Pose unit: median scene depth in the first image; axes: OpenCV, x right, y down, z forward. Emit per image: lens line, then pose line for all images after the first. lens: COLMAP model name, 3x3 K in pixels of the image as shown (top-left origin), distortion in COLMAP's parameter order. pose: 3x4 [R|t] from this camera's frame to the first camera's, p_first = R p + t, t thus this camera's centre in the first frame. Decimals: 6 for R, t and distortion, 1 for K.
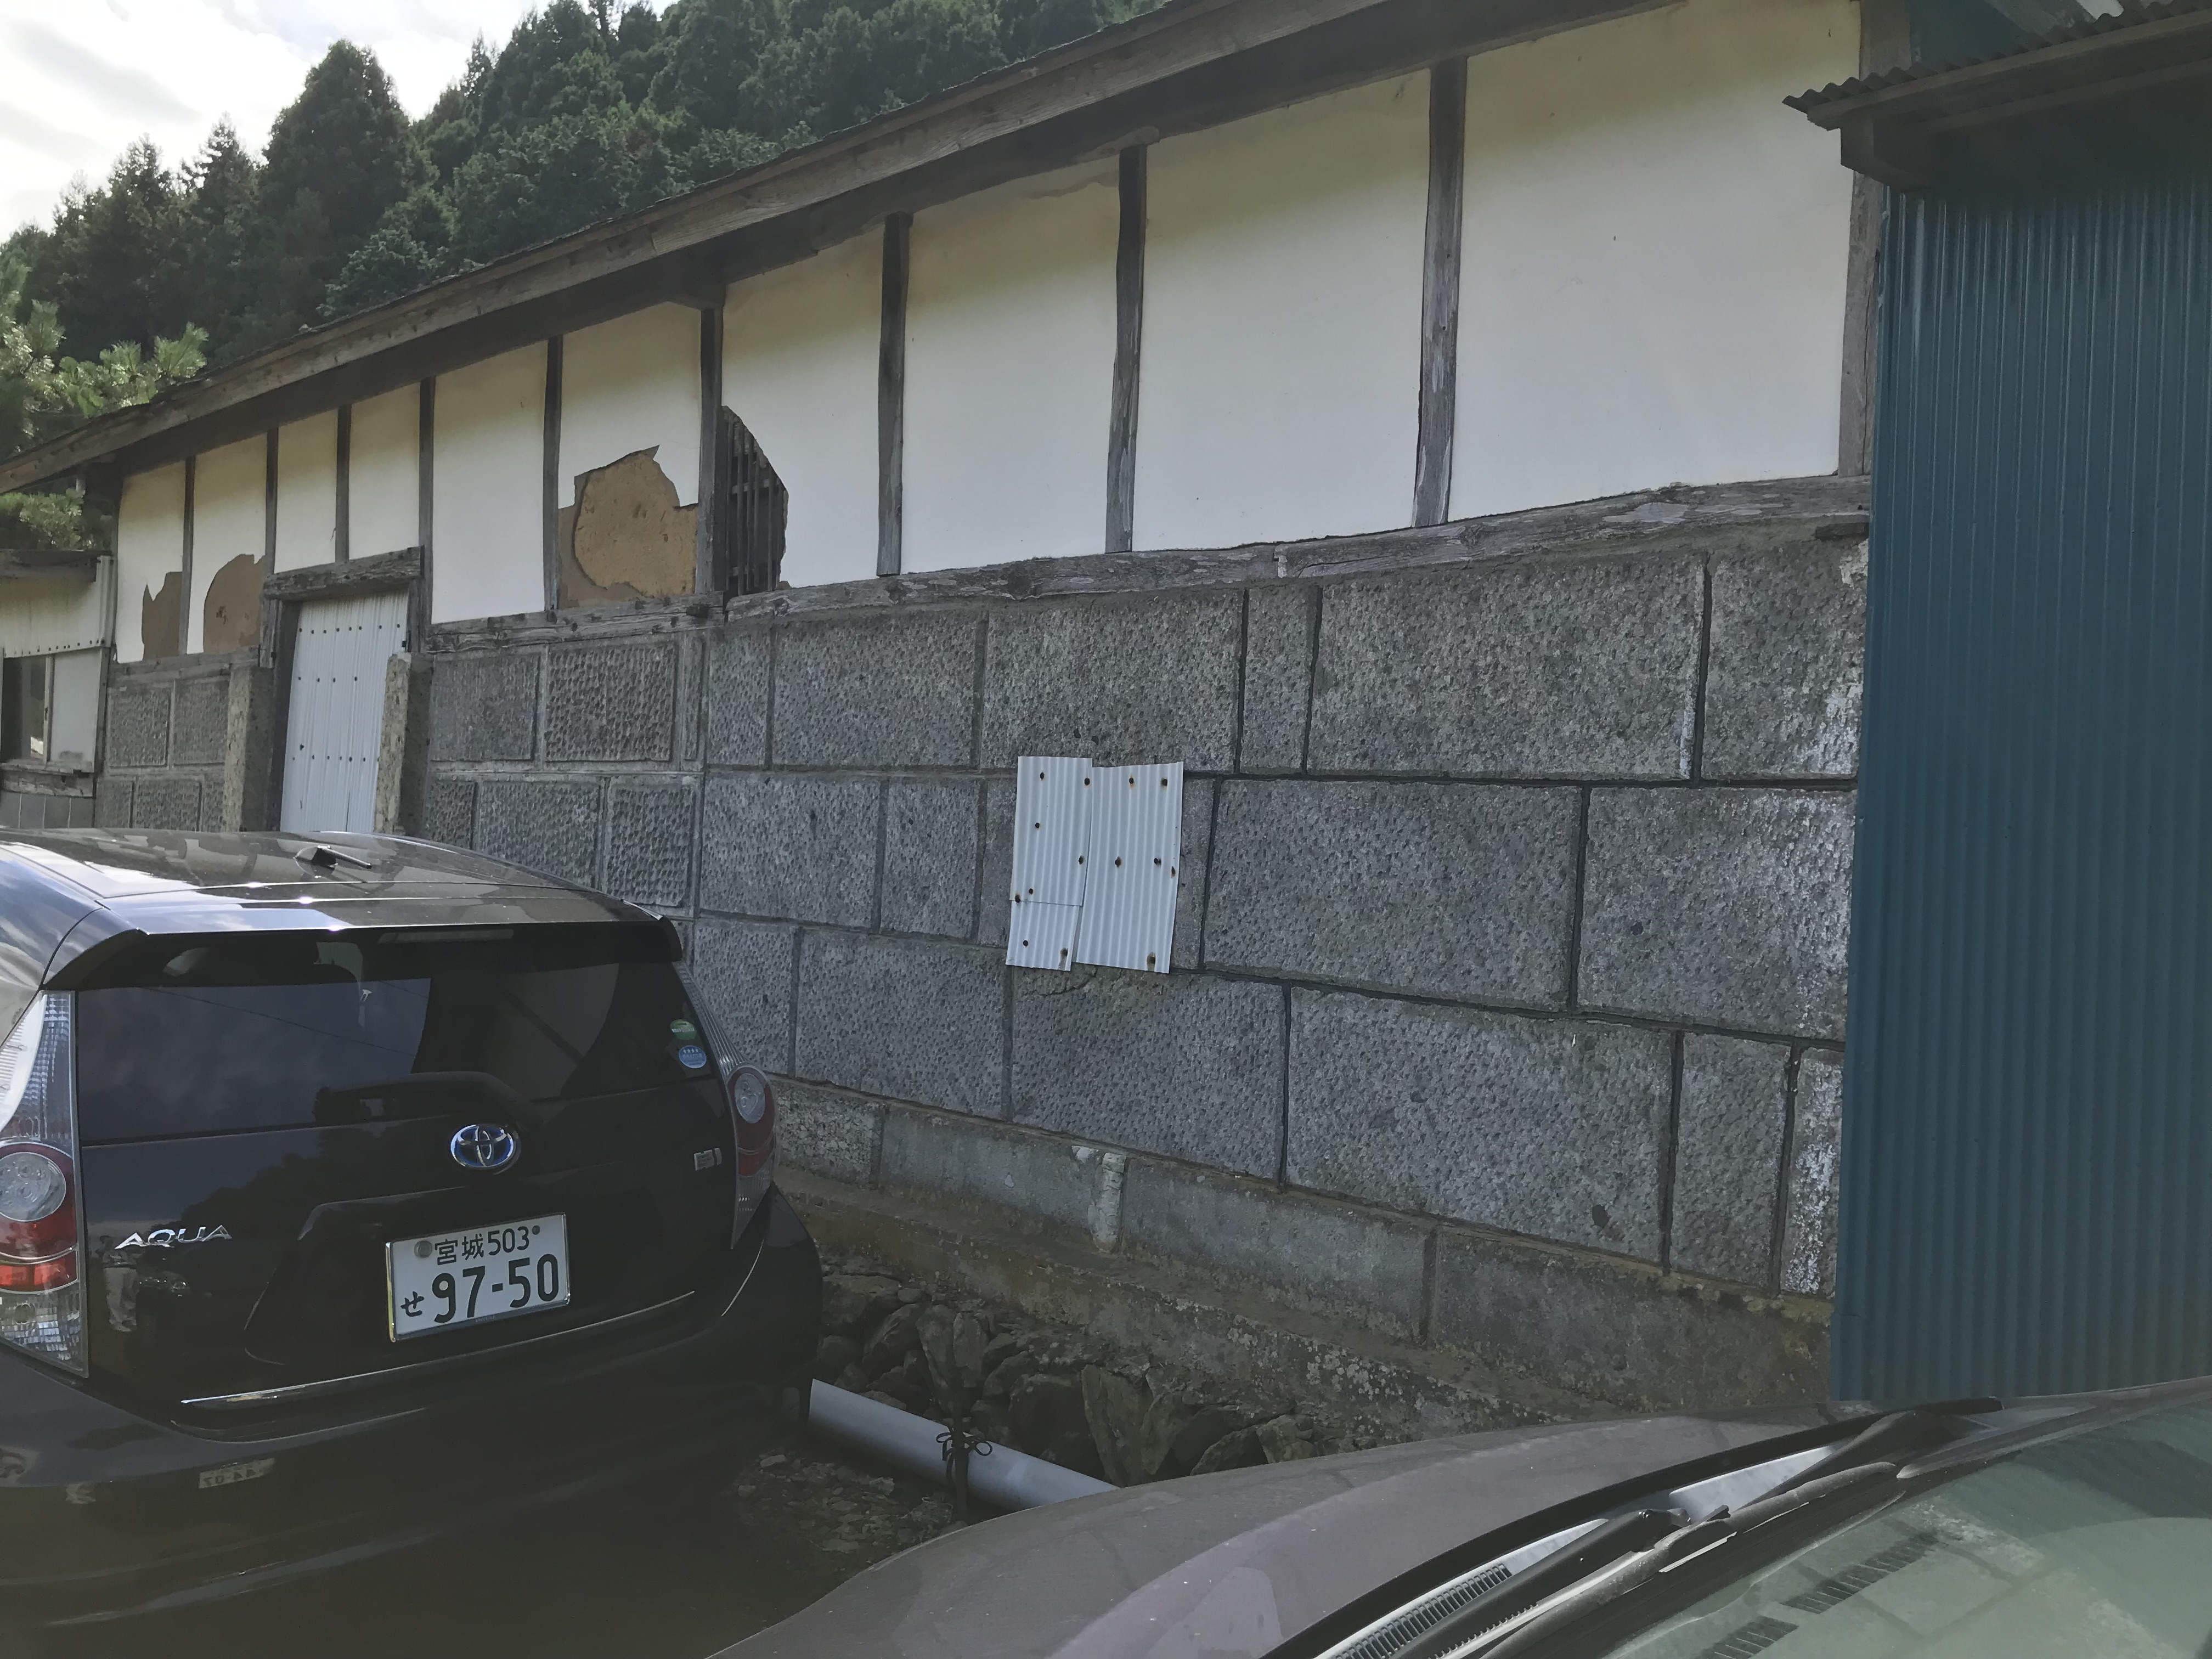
lens RADIAL K [[1872.1, 0, 1102.8], [0, 1872.1, 829.0], [0, 0, 1]] dist [0.043319, -0.051270]
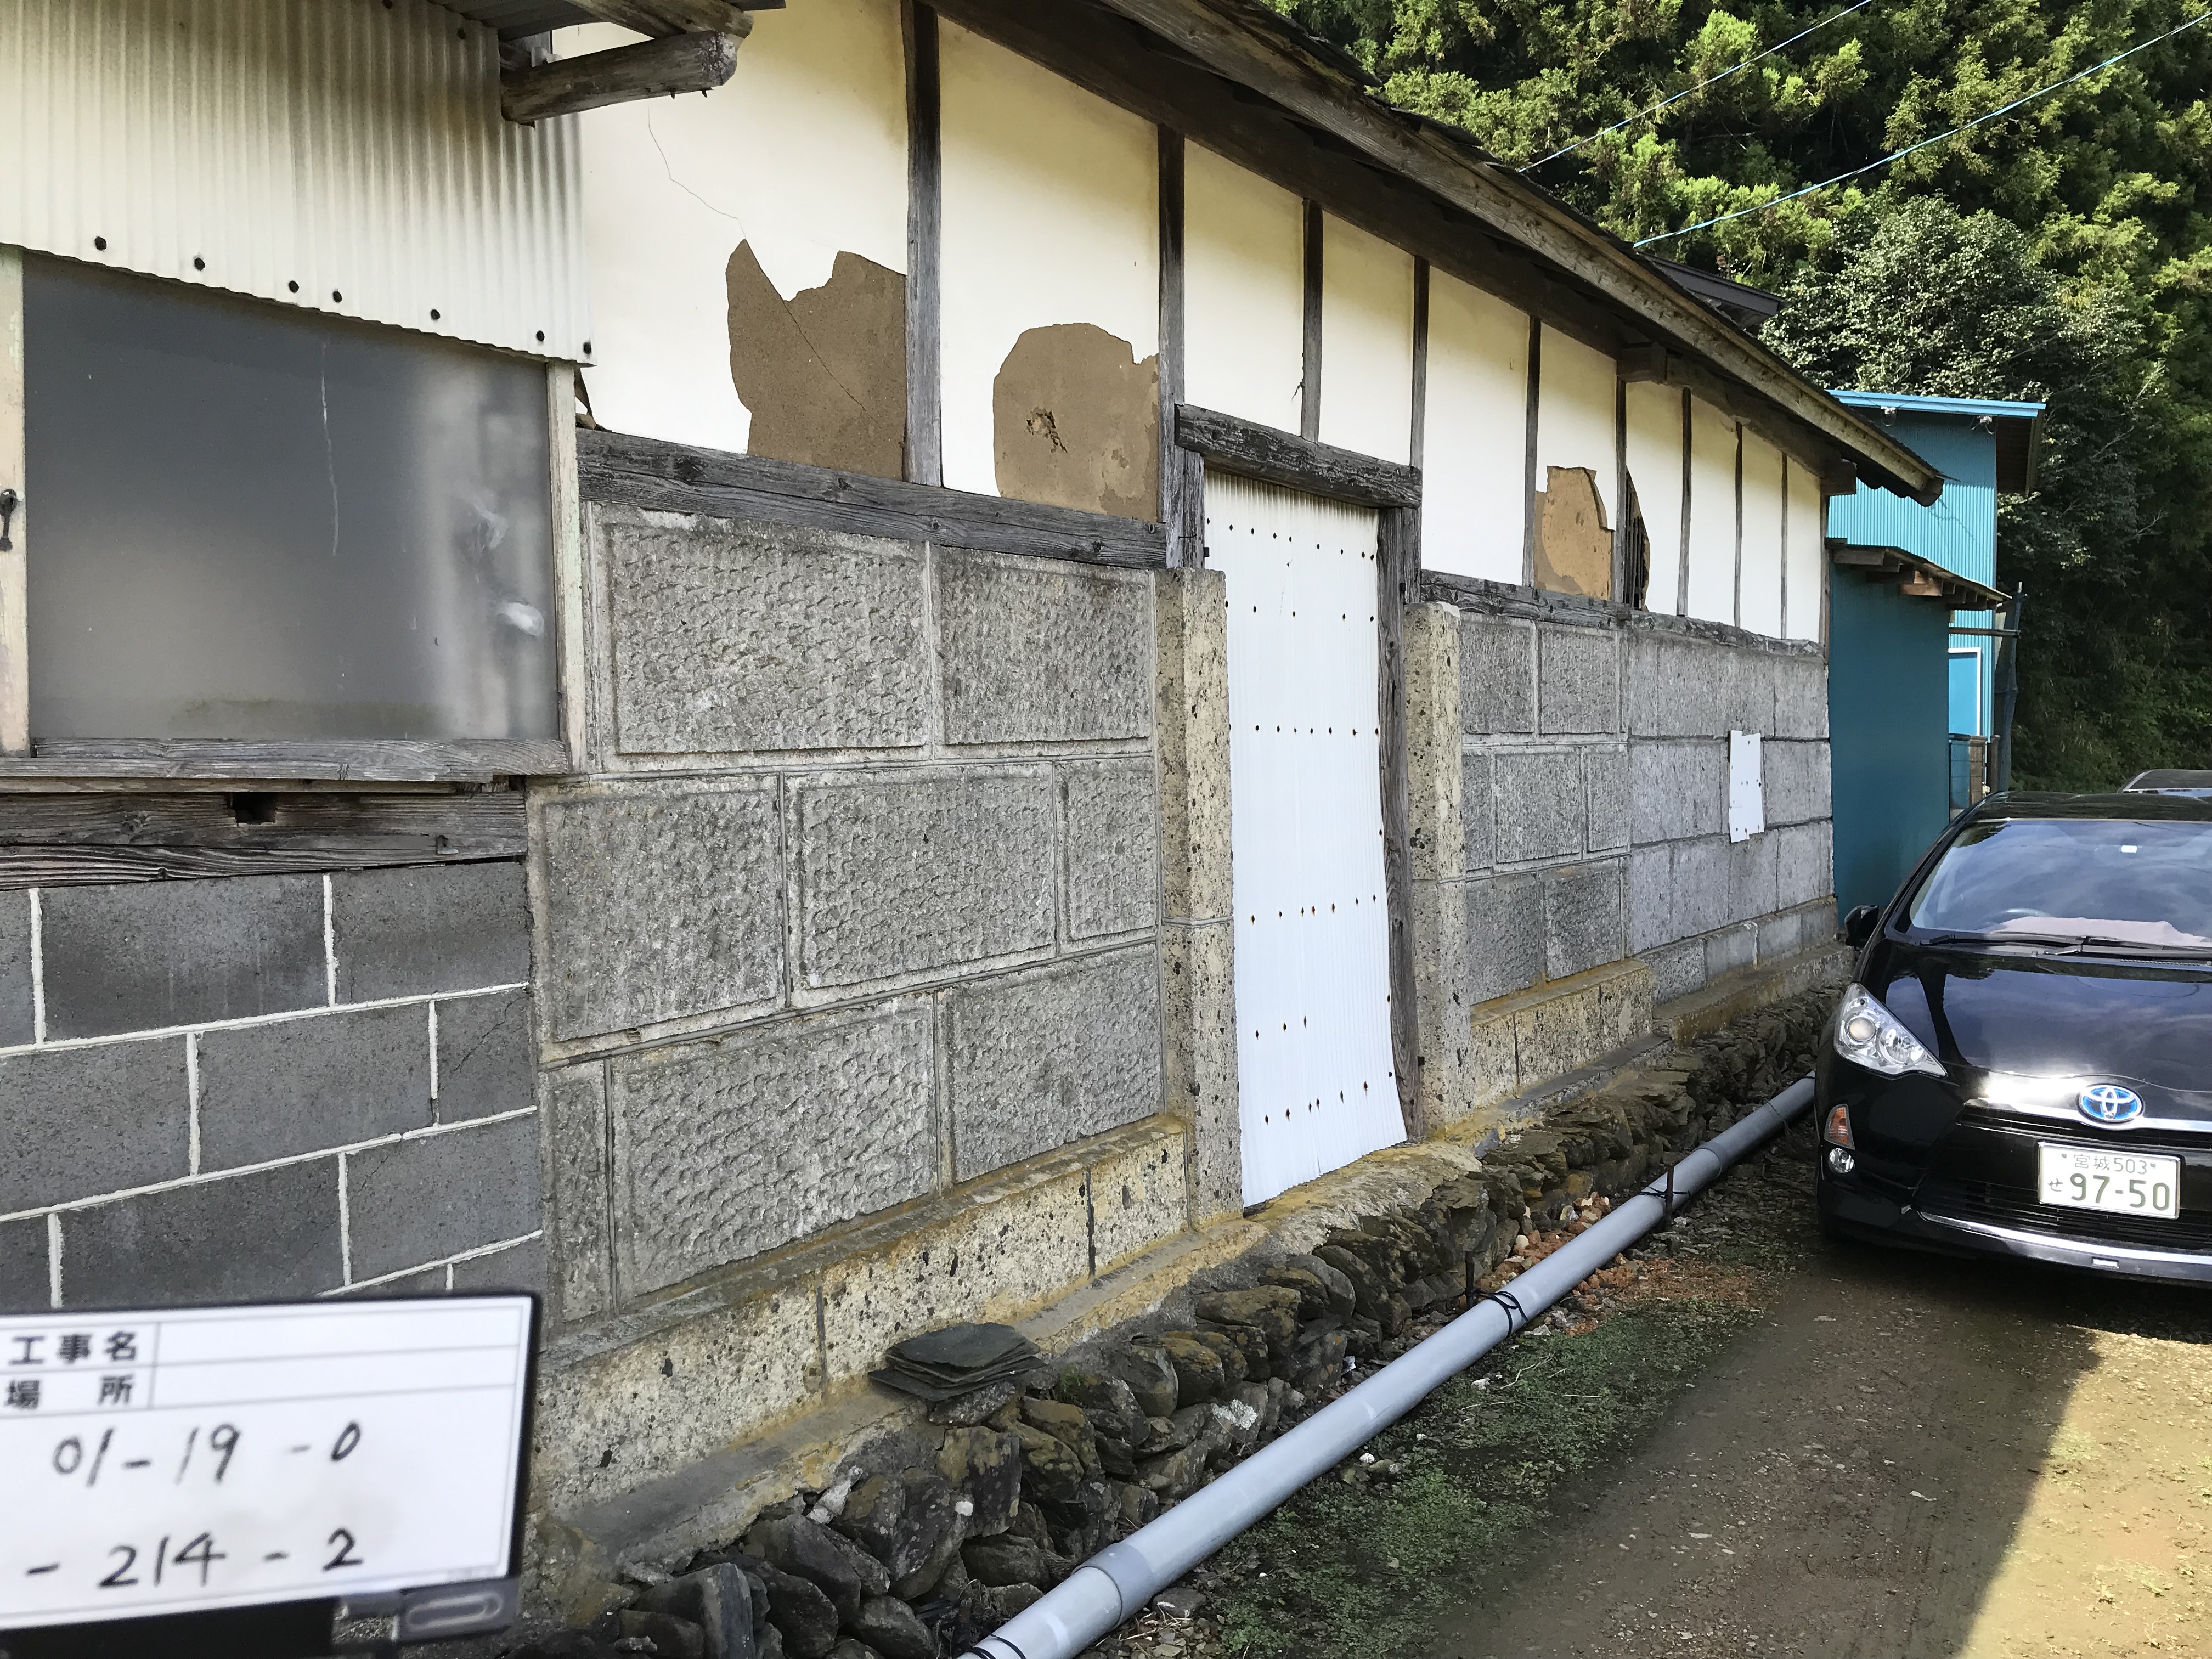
lens RADIAL K [[1872.1, 0, 1094.2], [0, 1872.1, 845.2], [0, 0, 1]] dist [0.043319, -0.051270]
pose [[-0.209257, -0.090420, 0.973671, -1.268940], [-0.000813, 0.995731, 0.092294, -0.070253], [-0.977860, 0.018522, -0.208437, 1.459212]]
